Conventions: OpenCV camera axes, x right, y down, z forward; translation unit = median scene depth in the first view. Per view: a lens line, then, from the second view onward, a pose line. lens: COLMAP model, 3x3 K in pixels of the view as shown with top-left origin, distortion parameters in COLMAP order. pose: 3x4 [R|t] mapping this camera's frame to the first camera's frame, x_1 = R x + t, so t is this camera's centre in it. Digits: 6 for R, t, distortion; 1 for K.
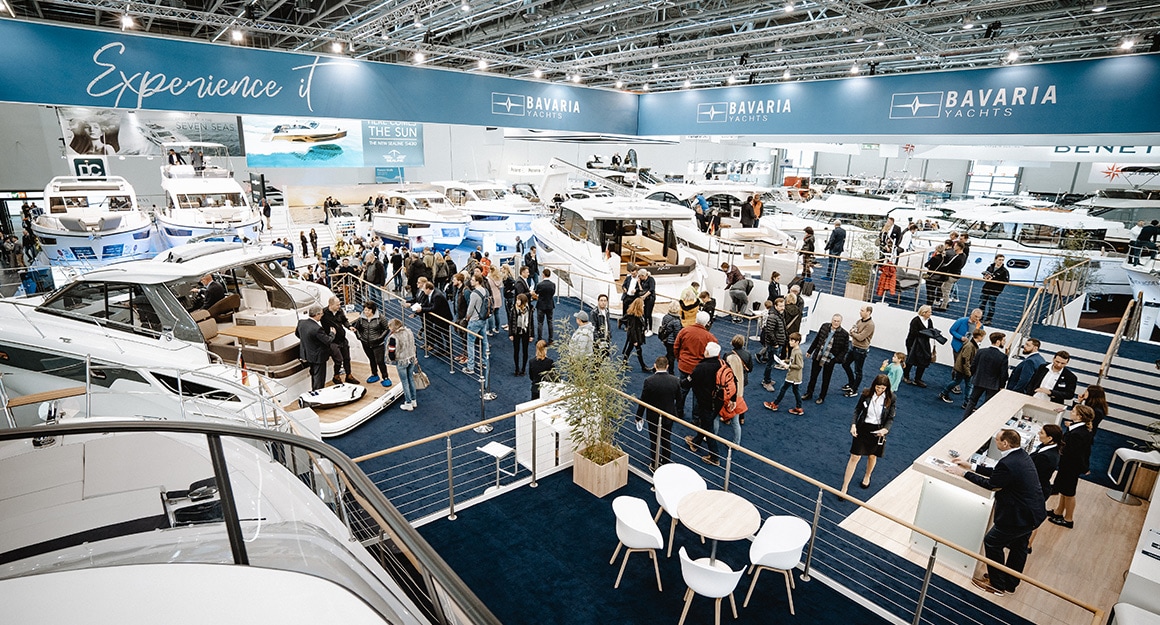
lens RADIAL K [[572.3, 0, 580.0], [0, 572.3, 312.5], [0, 0, 1]] dist [-0.079836, 0.038444]
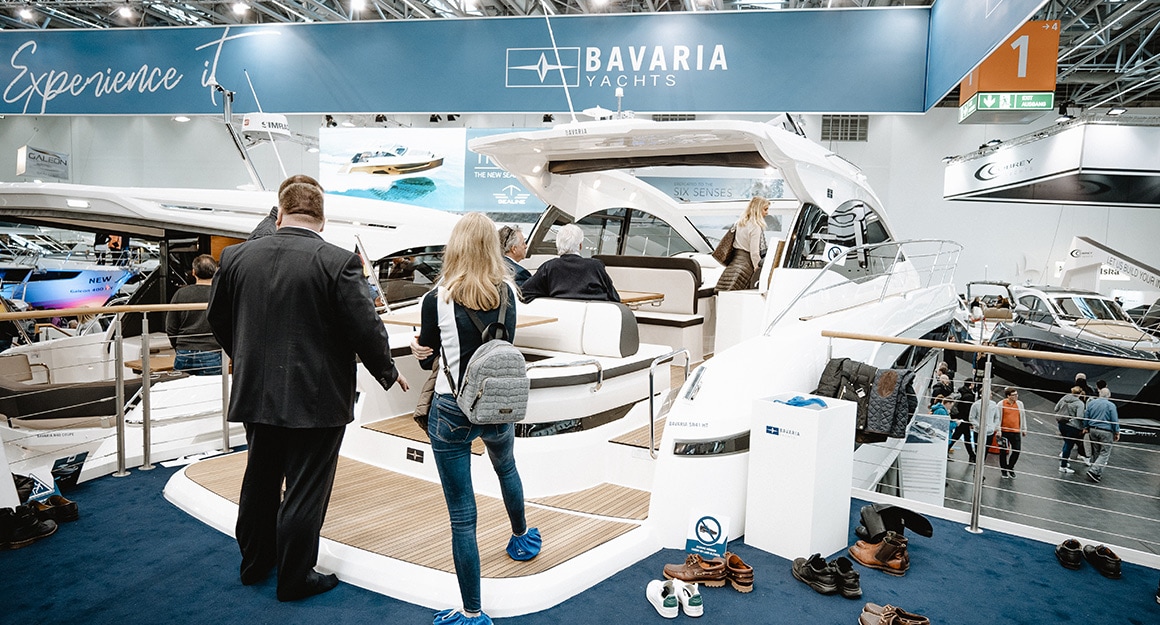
lens RADIAL K [[718.5, 0, 617.6], [0, 718.5, 314.8], [0, 0, 1]] dist [-0.050213, 0.038590]
pose [[0.627482, 0.061224, -0.776220, 0.423005], [-0.225154, 0.968582, -0.105614, -0.101571], [0.745367, 0.241040, 0.621553, 0.705795]]
